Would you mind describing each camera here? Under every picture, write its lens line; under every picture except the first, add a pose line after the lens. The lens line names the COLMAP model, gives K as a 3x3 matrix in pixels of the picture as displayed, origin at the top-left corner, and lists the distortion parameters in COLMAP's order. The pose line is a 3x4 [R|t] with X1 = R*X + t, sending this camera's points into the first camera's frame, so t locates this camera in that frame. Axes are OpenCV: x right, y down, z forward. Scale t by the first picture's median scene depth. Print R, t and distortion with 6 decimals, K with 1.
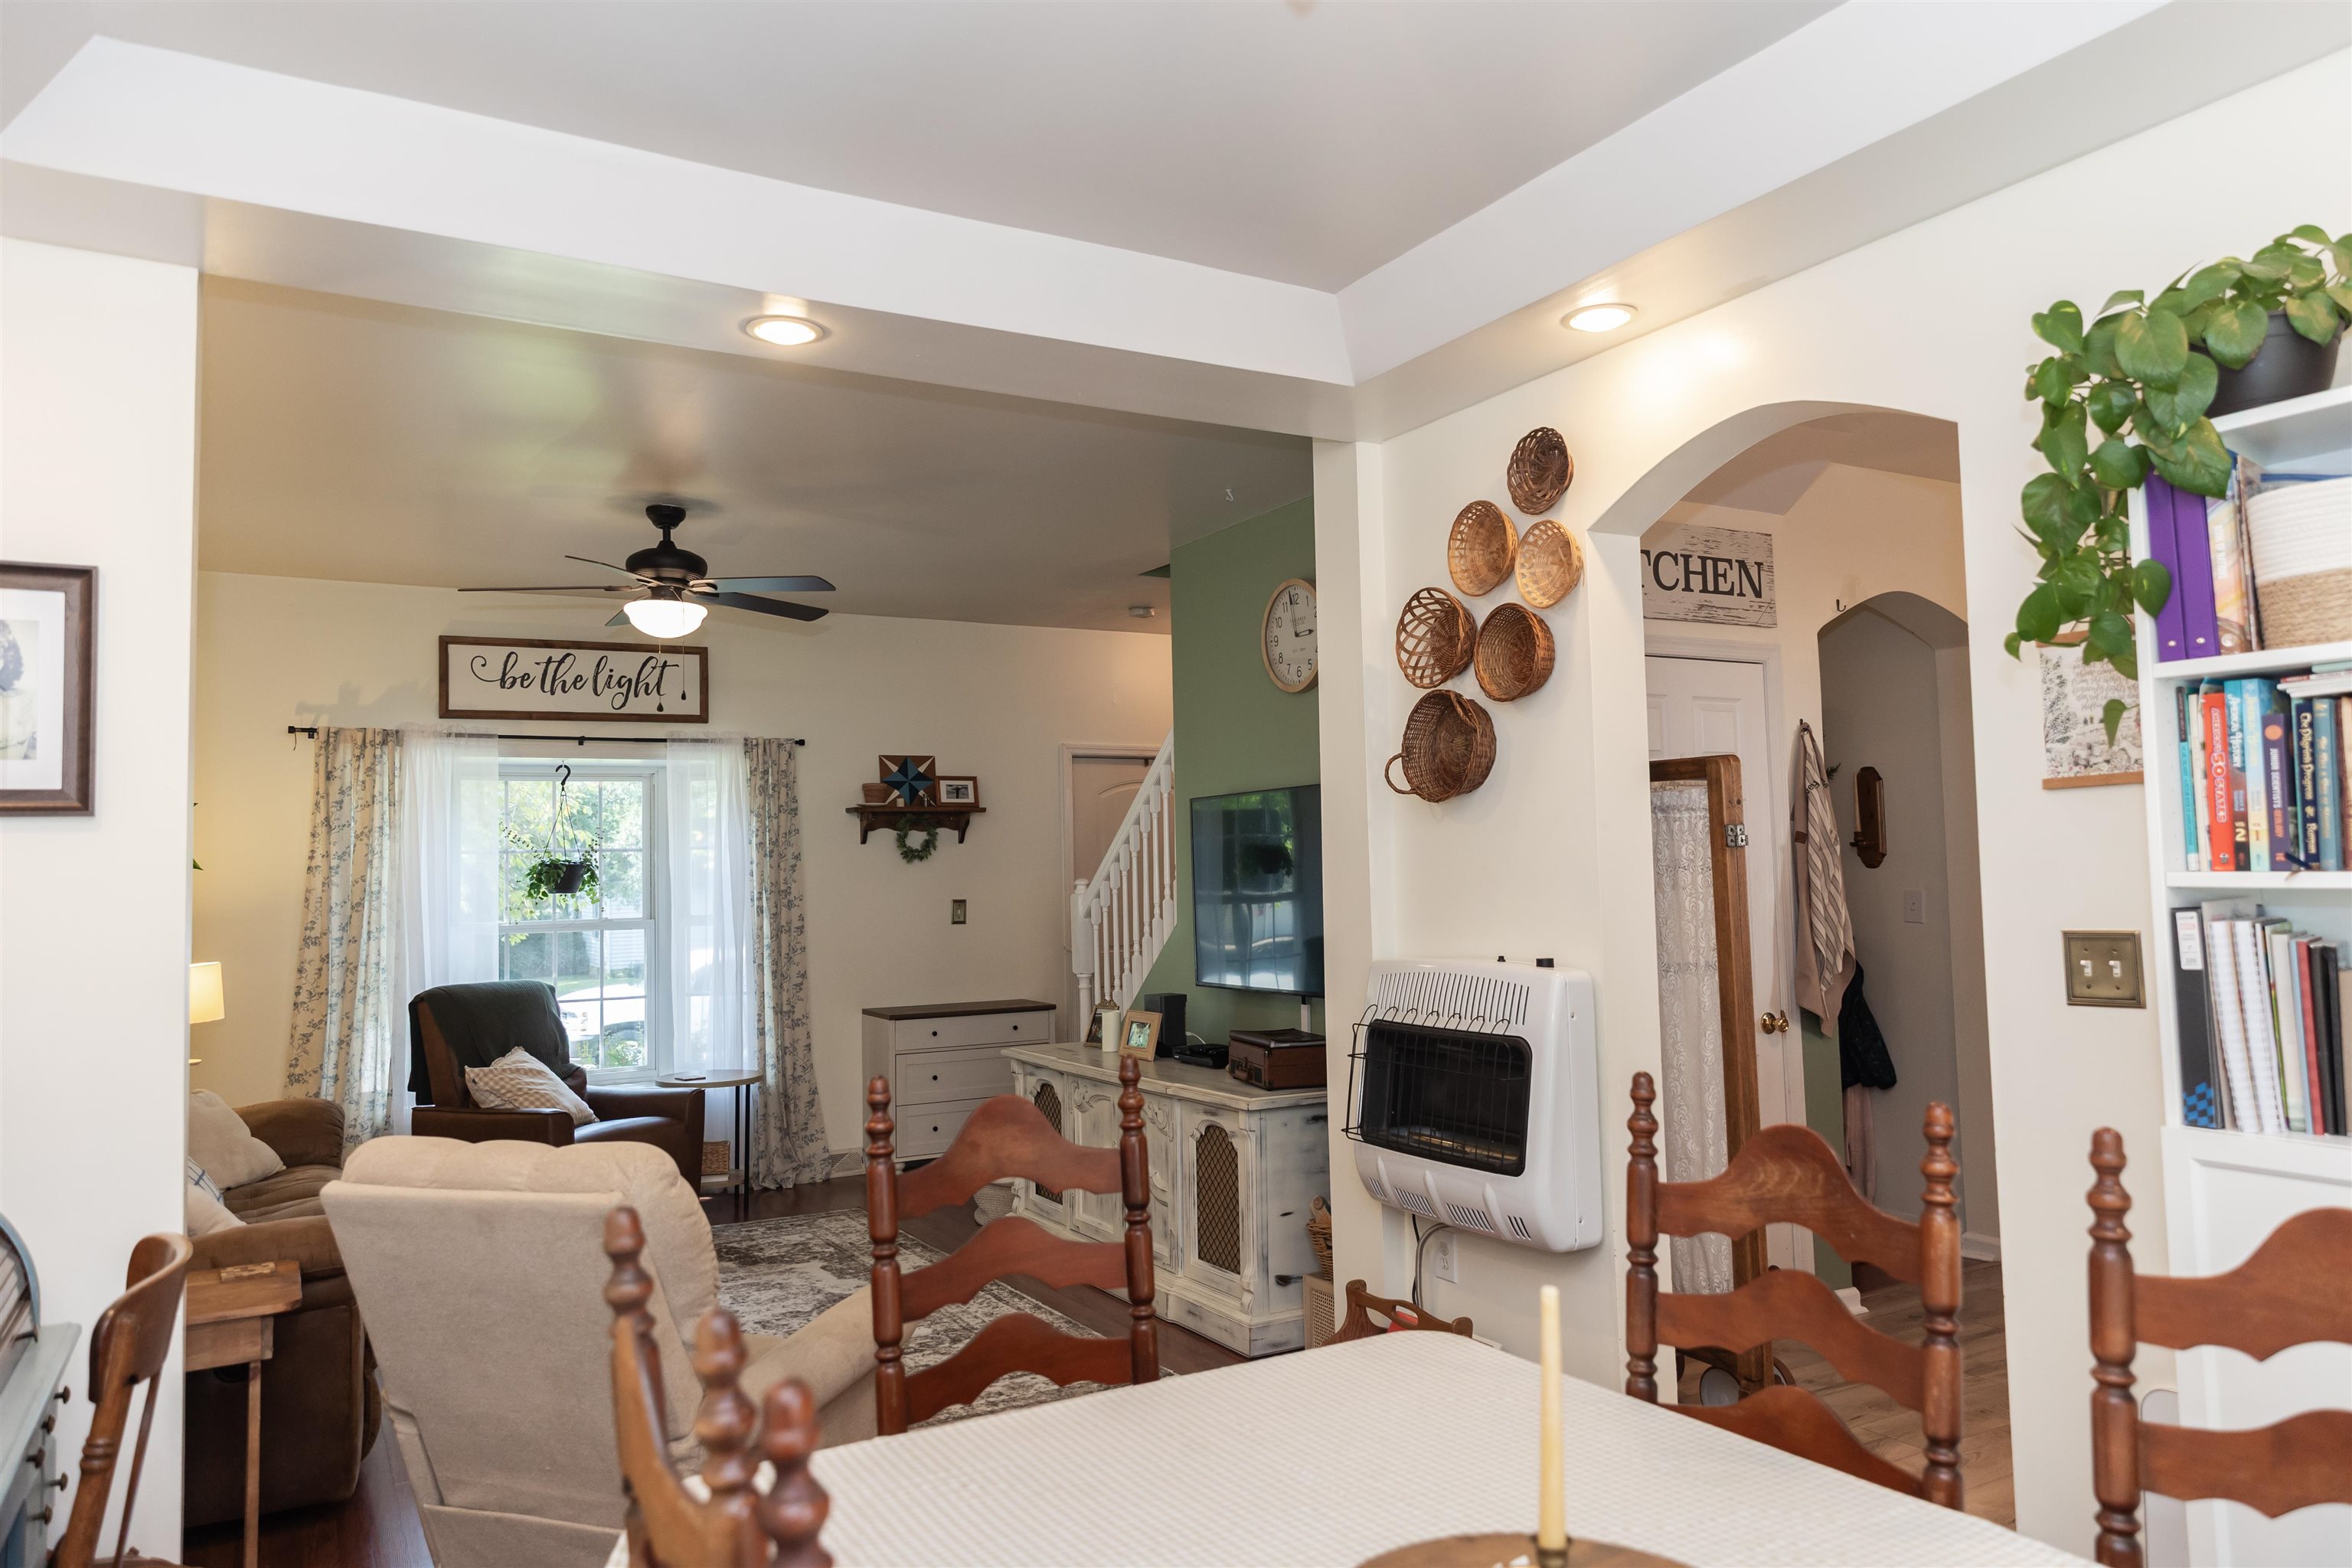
lens RADIAL K [[1558.8, 0, 1185.6], [0, 1558.8, 770.7], [0, 0, 1]] dist [0.006067, -0.002550]
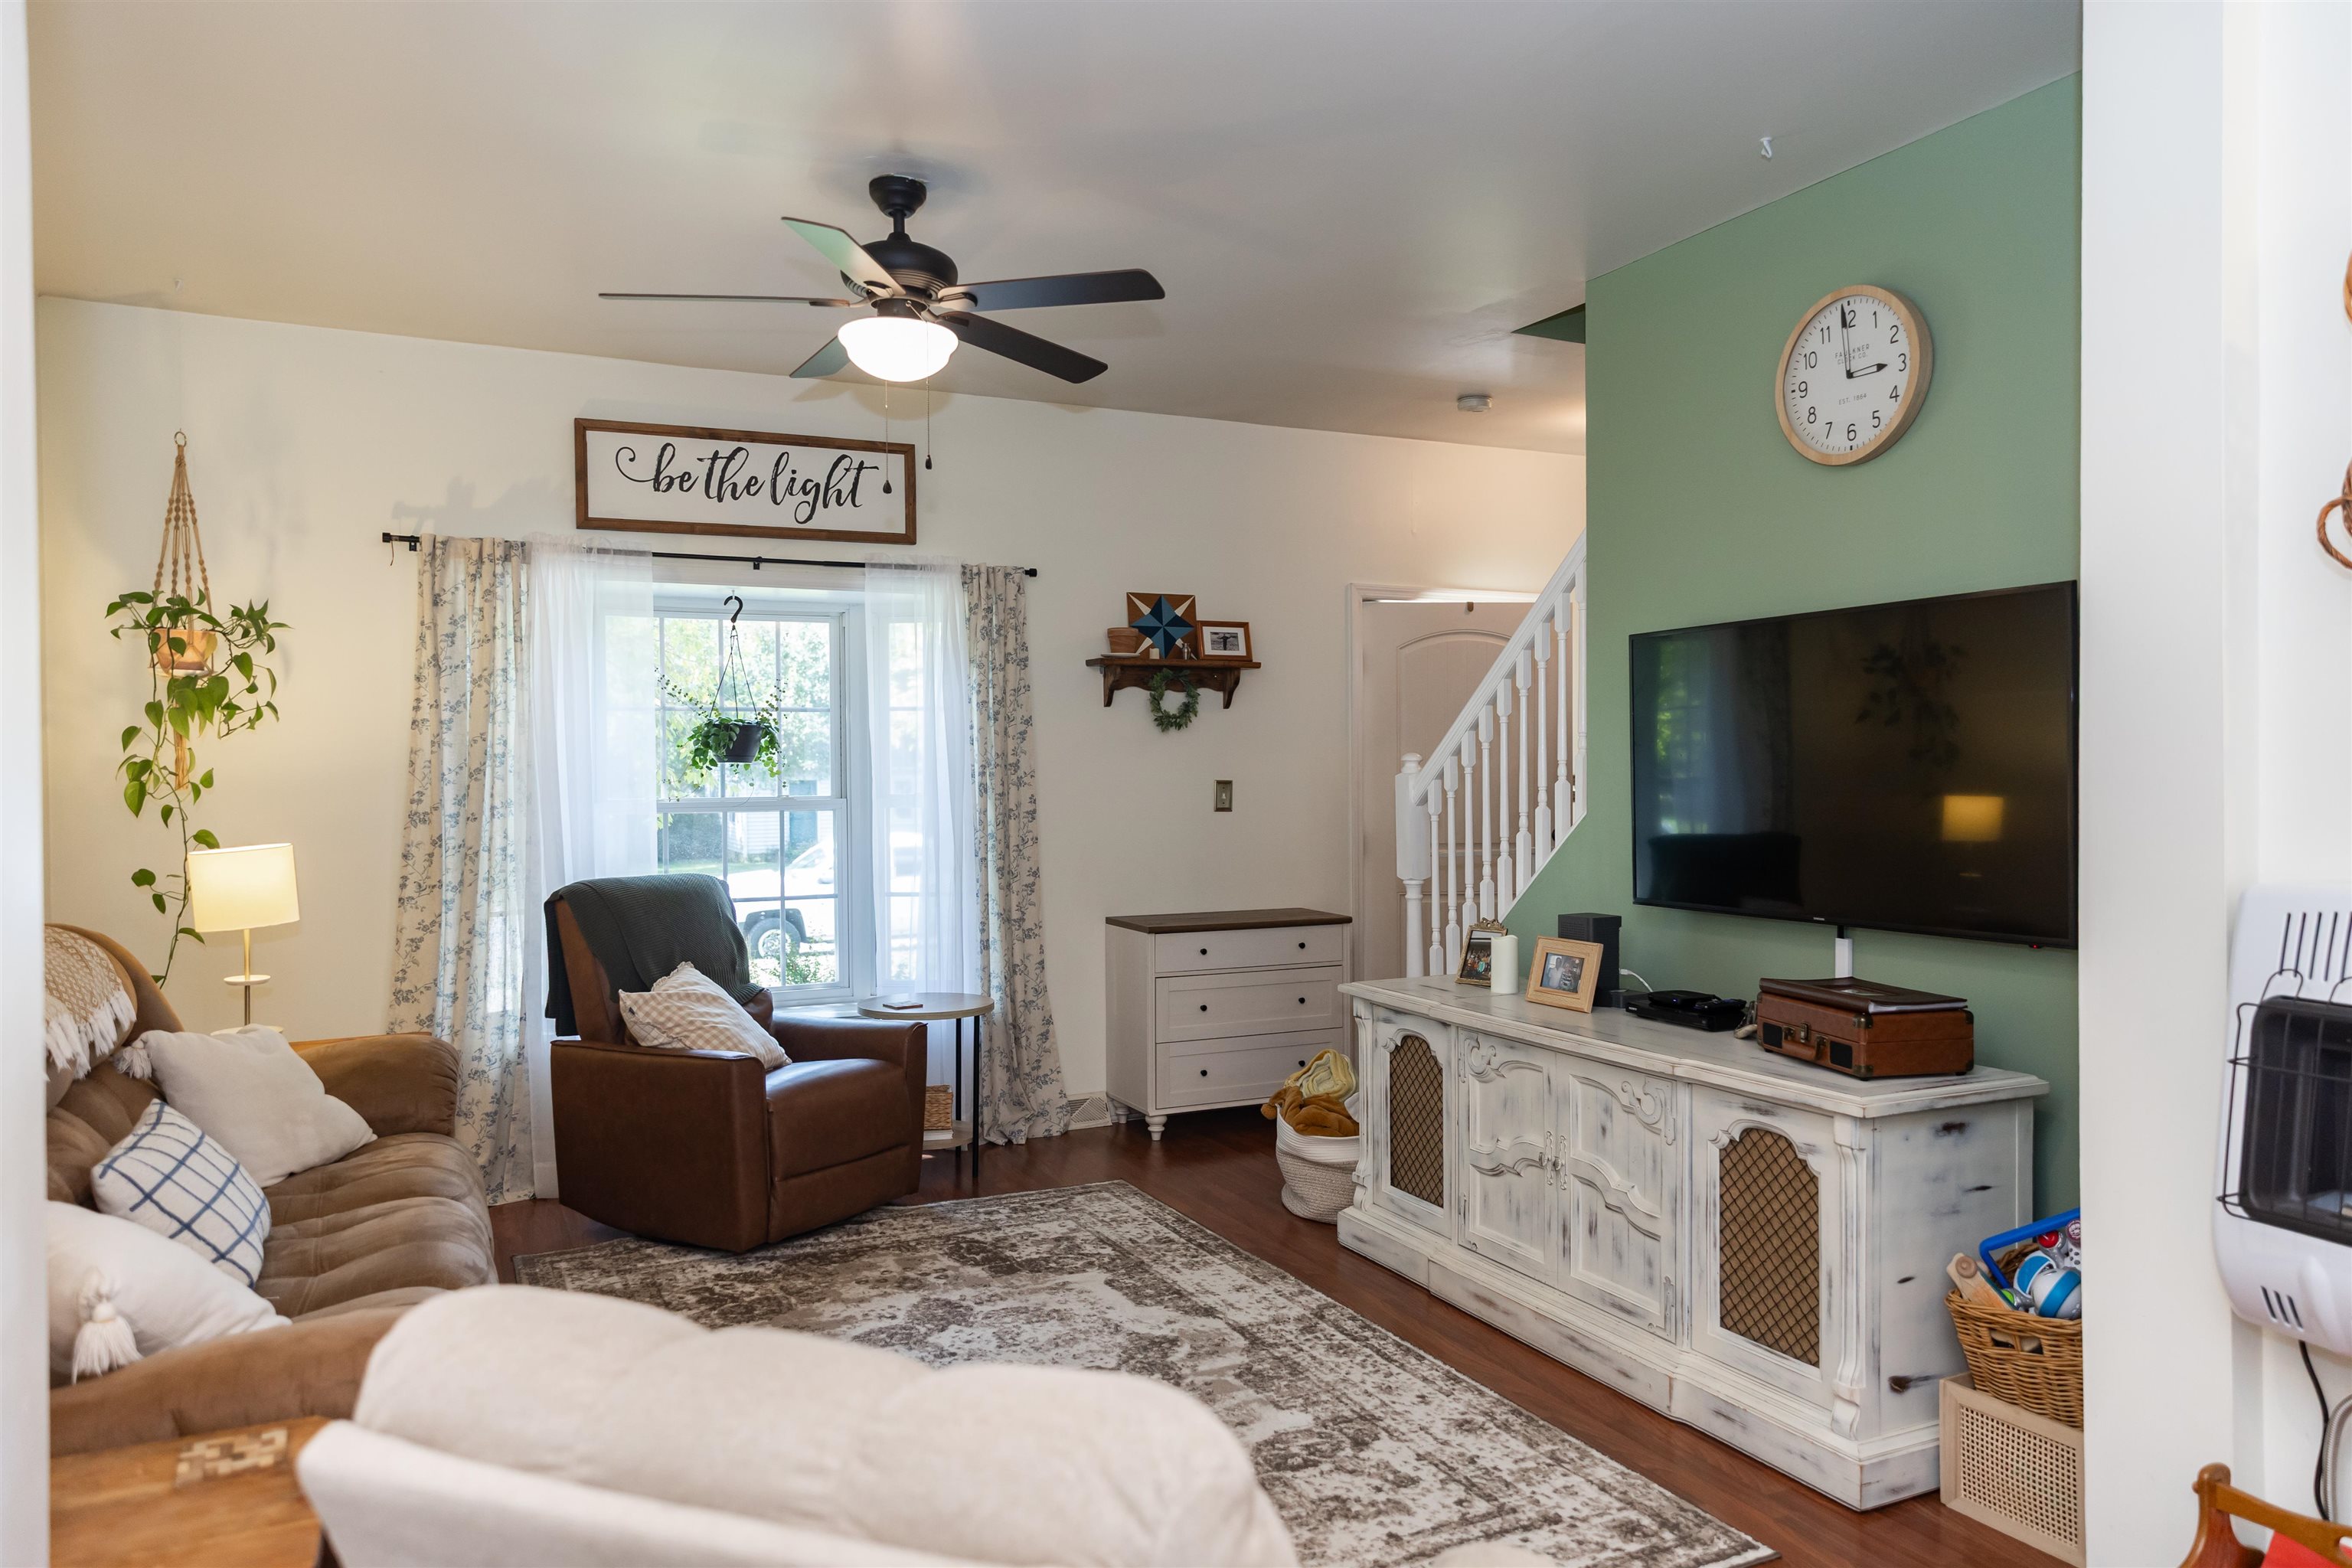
lens RADIAL K [[1558.8, 0, 1185.6], [0, 1558.8, 770.7], [0, 0, 1]] dist [0.006067, -0.002550]
pose [[0.997136, 0.014918, -0.074147, -0.129382], [-0.009848, 0.997617, 0.068284, 0.030072], [0.074989, -0.067358, 0.994907, 0.268613]]
